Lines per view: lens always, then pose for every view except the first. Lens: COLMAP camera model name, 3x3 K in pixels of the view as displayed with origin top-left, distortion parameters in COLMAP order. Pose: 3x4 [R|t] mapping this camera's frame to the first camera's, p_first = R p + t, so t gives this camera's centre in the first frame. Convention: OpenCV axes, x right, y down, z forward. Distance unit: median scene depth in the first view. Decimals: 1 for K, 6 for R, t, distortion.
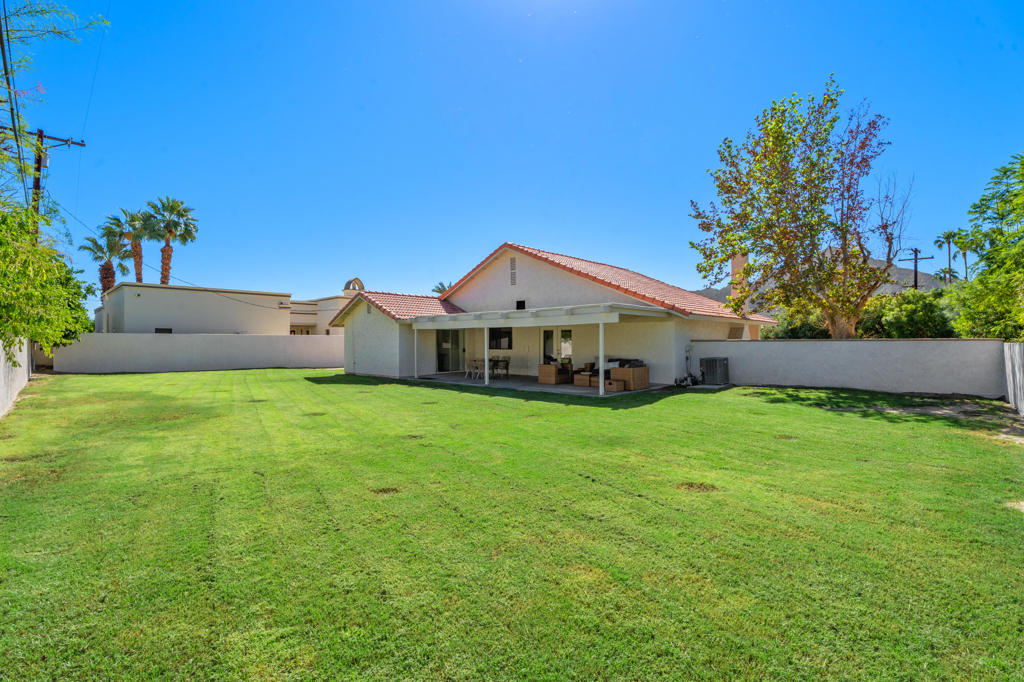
lens RADIAL K [[452.3, 0, 513.0], [0, 452.3, 345.4], [0, 0, 1]] dist [-0.001586, -0.000808]
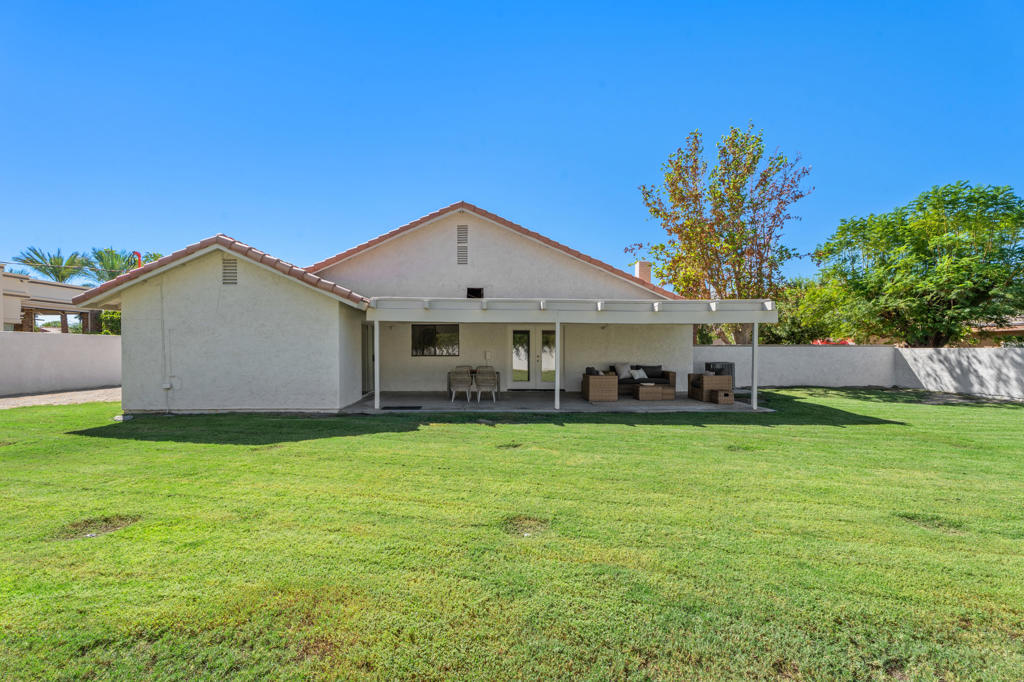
lens RADIAL K [[452.3, 0, 506.8], [0, 452.3, 349.7], [0, 0, 1]] dist [-0.001586, -0.000808]
pose [[0.741332, -0.000476, 0.671138, -0.433324], [-0.003260, 0.999985, 0.004311, -0.001871], [-0.671131, -0.005384, 0.741319, 0.435568]]
